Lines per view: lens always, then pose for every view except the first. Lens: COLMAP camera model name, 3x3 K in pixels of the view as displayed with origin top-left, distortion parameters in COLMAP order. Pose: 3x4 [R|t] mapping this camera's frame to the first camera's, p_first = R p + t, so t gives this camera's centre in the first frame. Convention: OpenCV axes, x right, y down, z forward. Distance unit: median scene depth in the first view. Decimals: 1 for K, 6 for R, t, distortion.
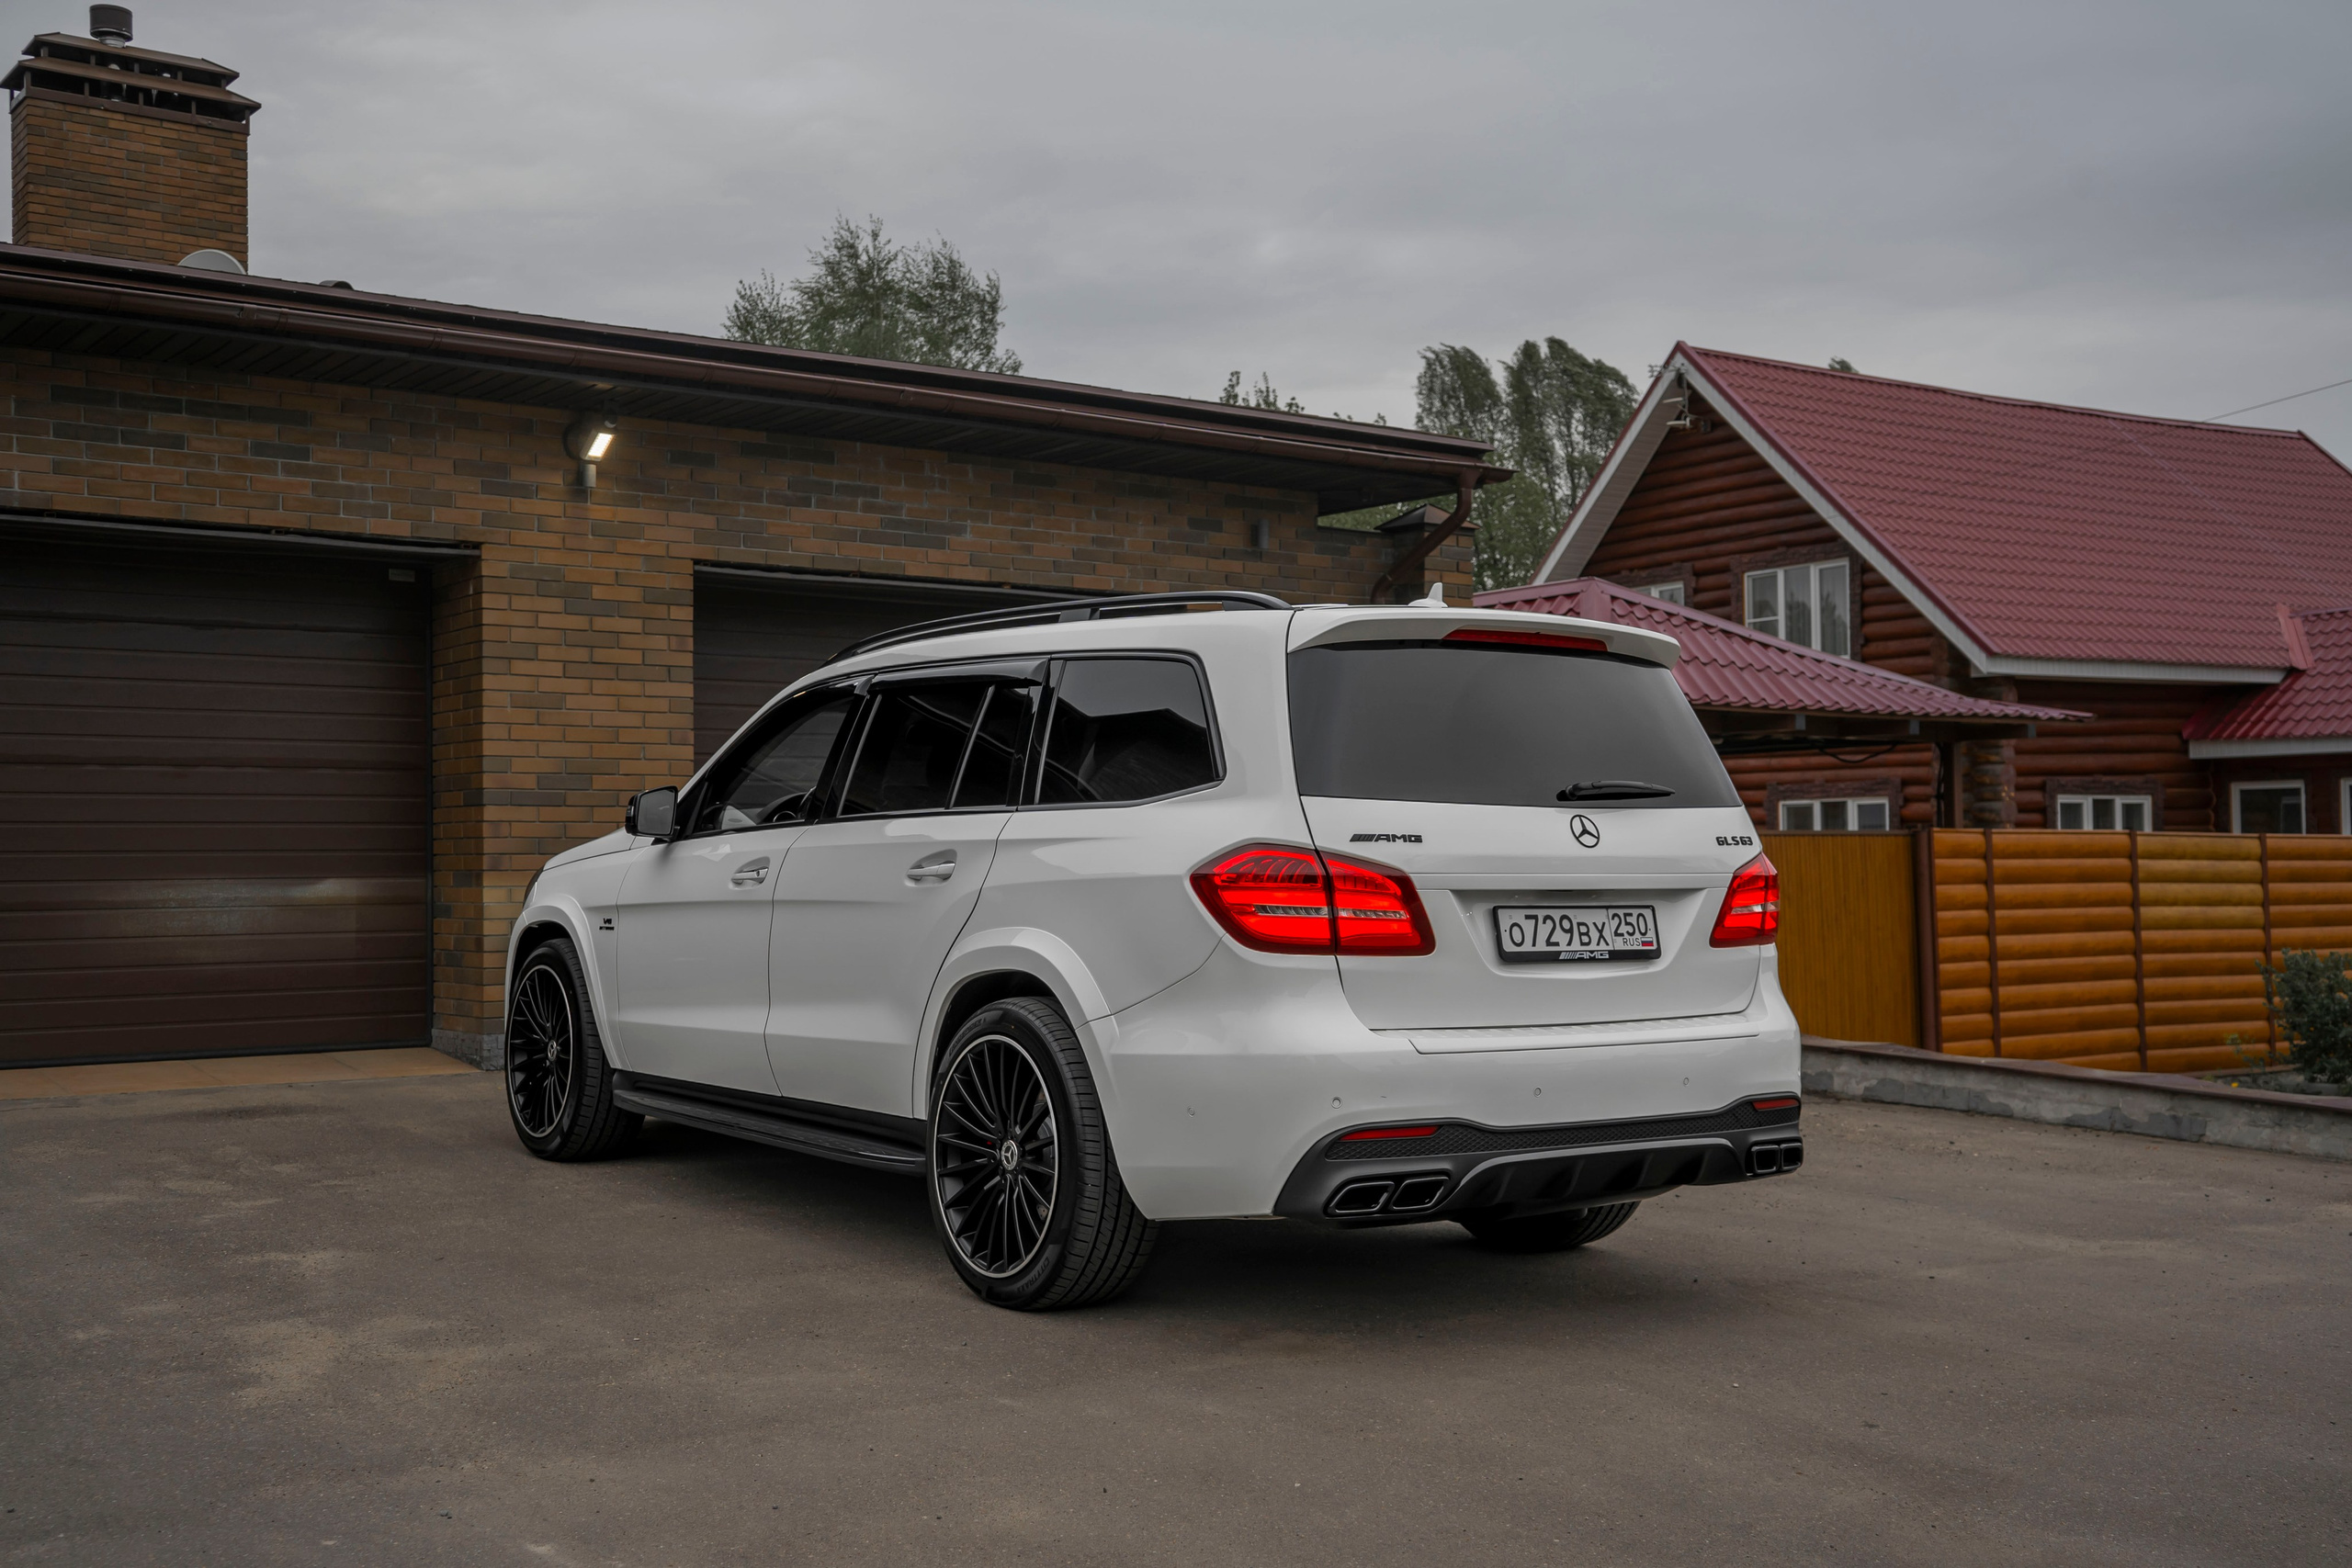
lens RADIAL K [[2470.9, 0, 1168.0], [0, 2470.9, 798.7], [0, 0, 1]] dist [0.037485, 0.000000]
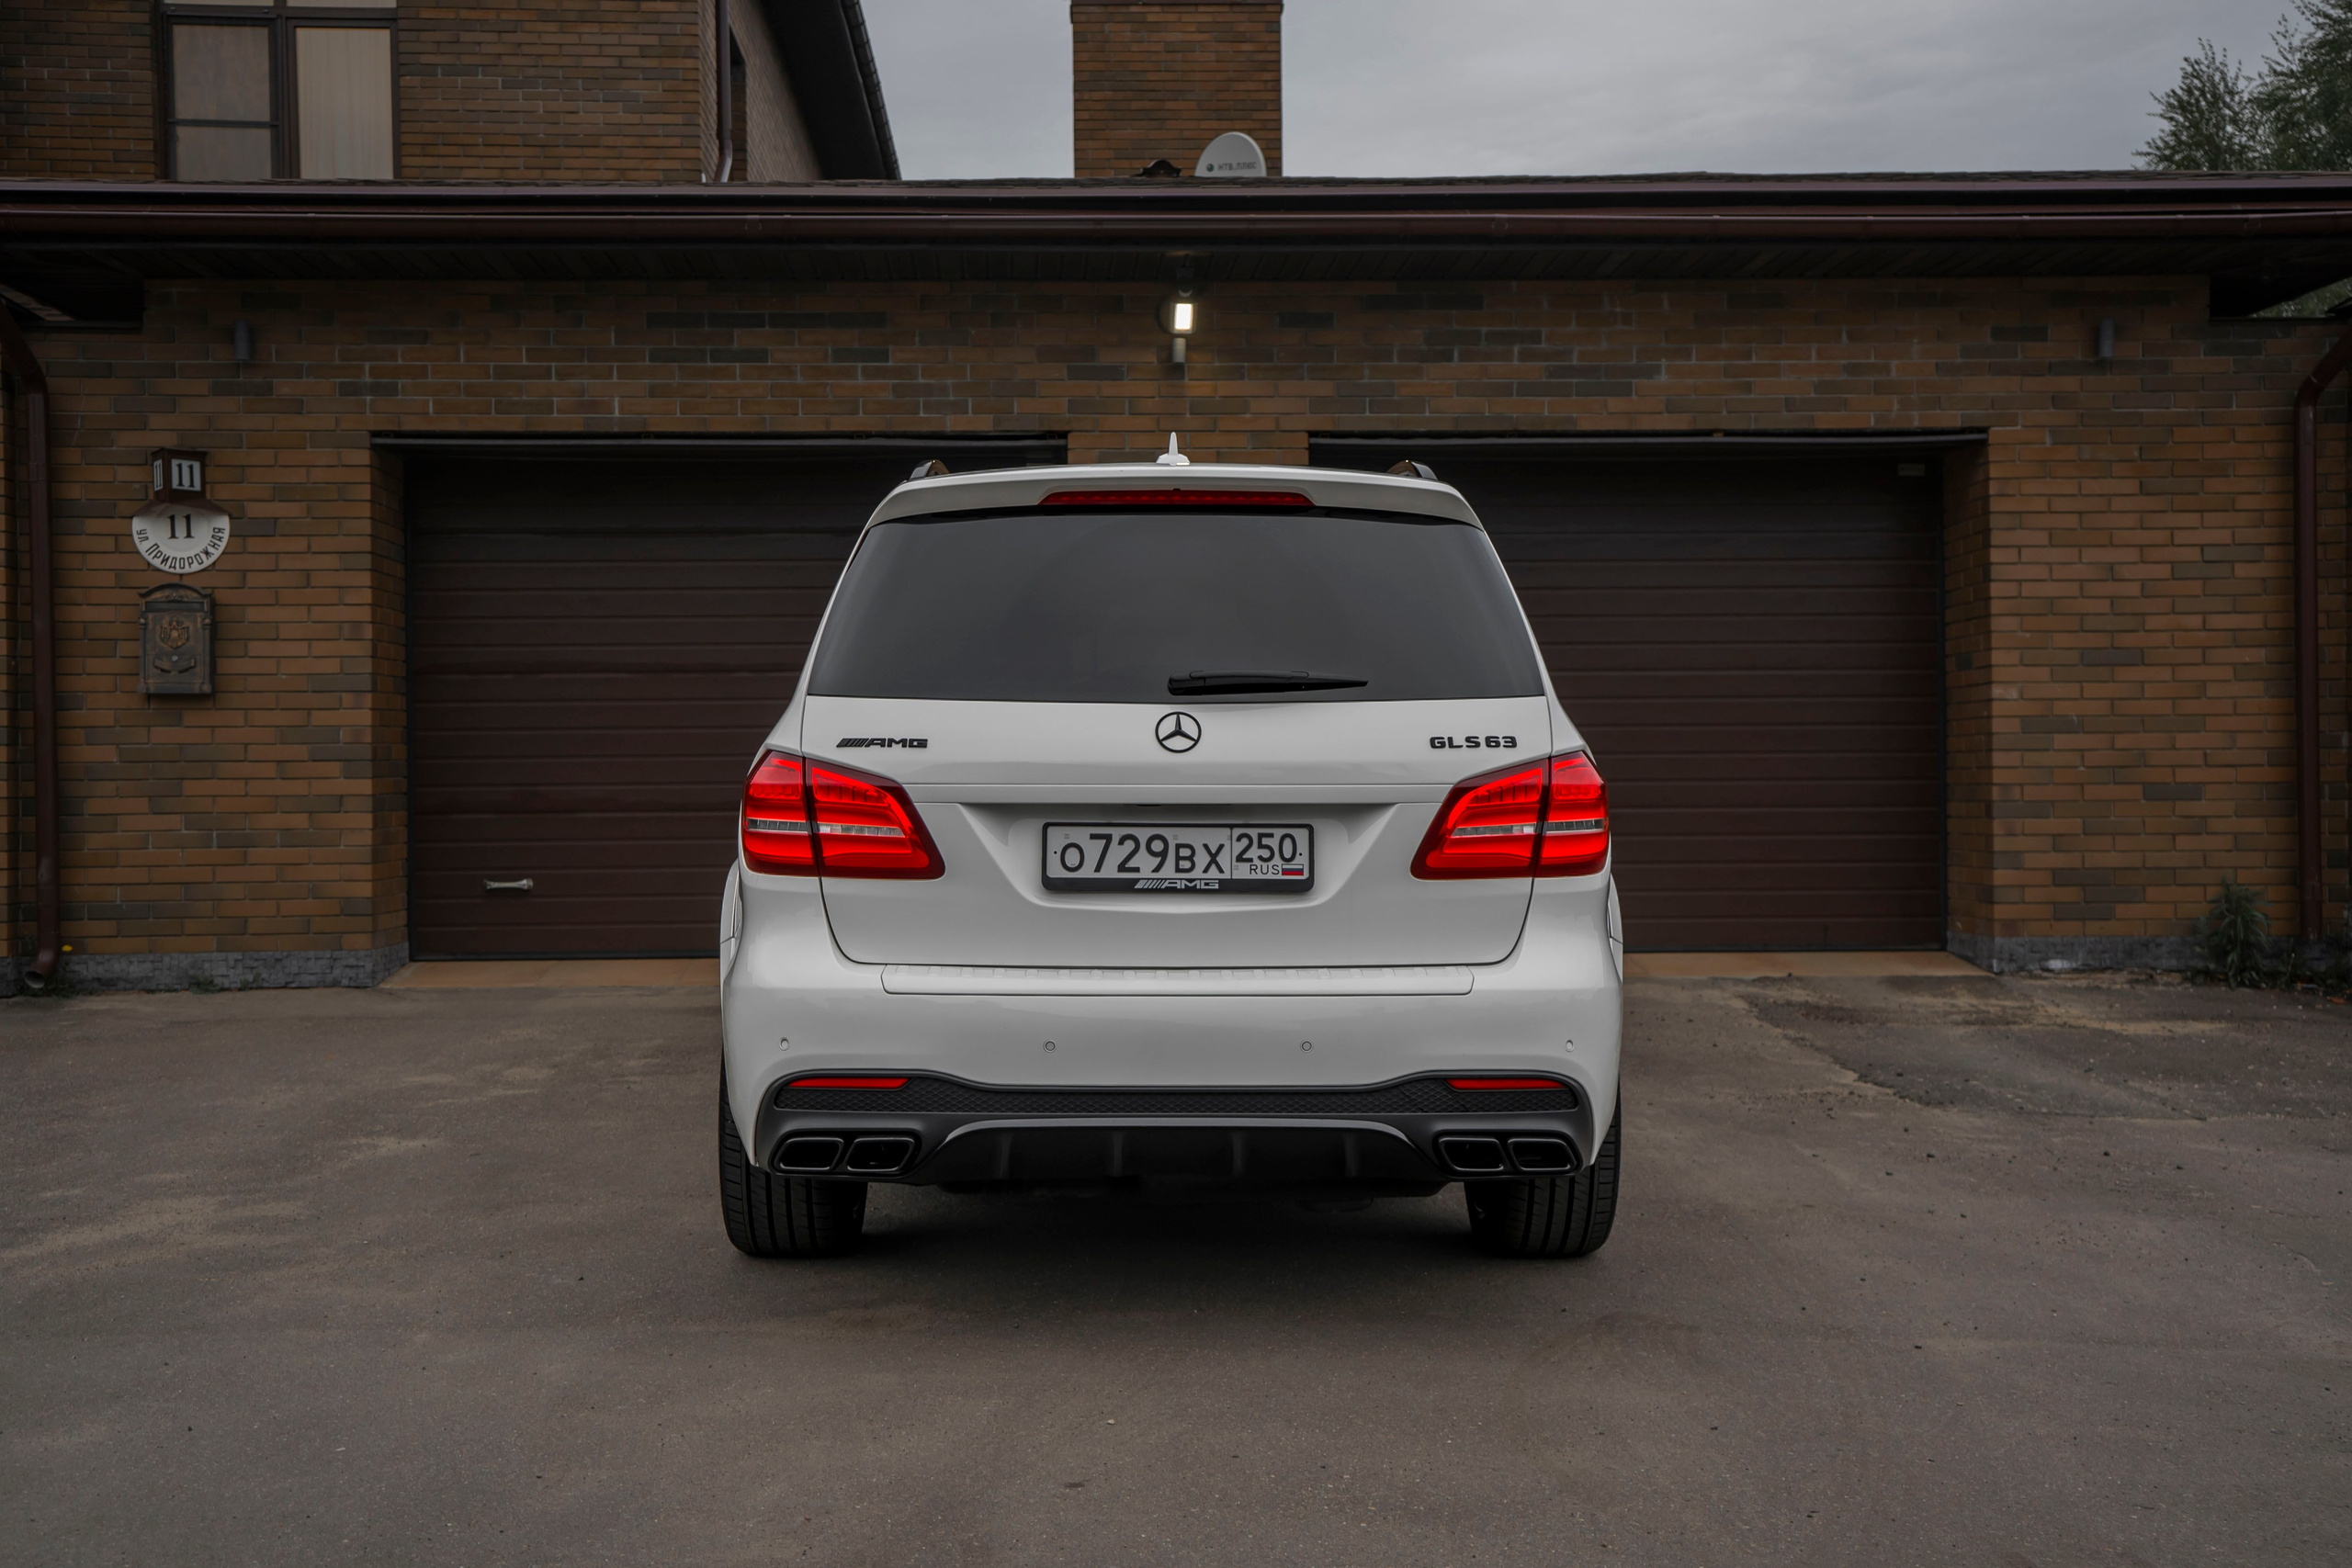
lens RADIAL K [[2791.6, 0, 1166.3], [0, 2791.6, 767.0], [0, 0, 1]] dist [0.102622, 0.000000]
pose [[0.825124, 0.000090, -0.564952, 0.353060], [0.015965, 0.999597, 0.023476, 0.001476], [0.564727, -0.028390, 0.824790, 0.122771]]
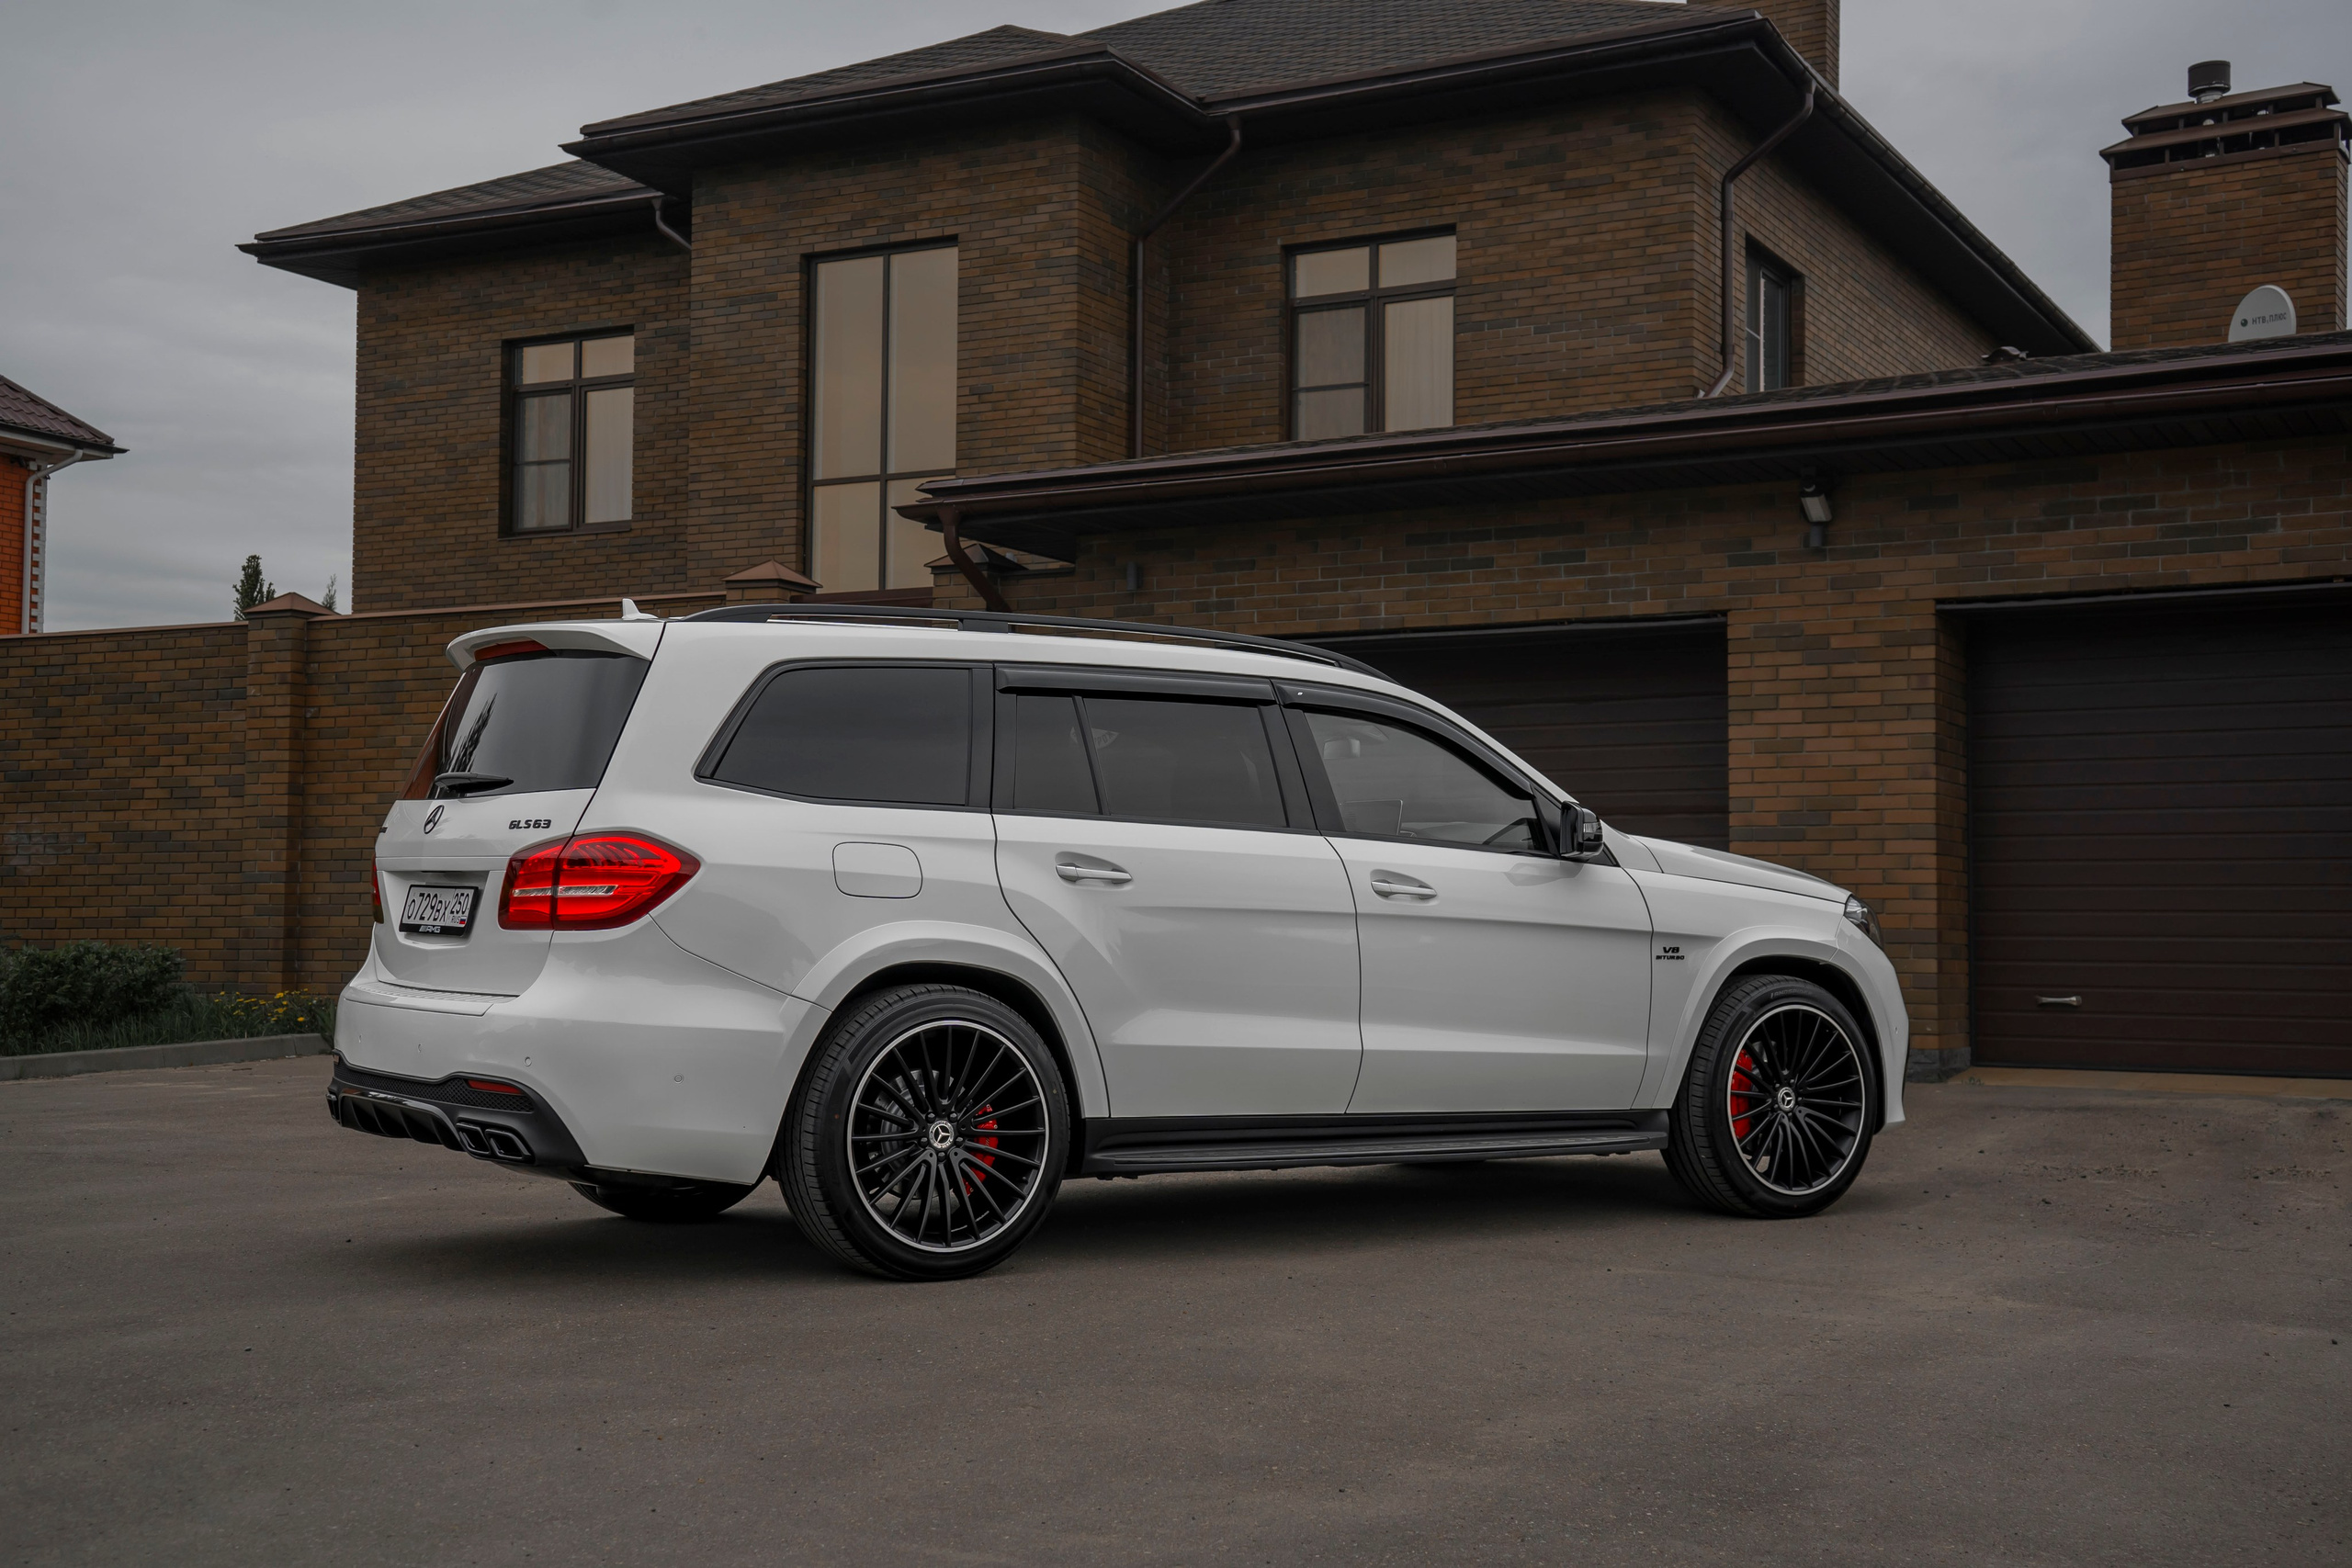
lens RADIAL K [[2859.8, 0, 1233.1], [0, 2859.8, 799.3], [0, 0, 1]] dist [0.181506, 0.000000]
pose [[0.435414, -0.037599, -0.899445, 0.779040], [0.015654, 0.999293, -0.034195, 0.023833], [0.900094, 0.000809, 0.435695, 0.215996]]
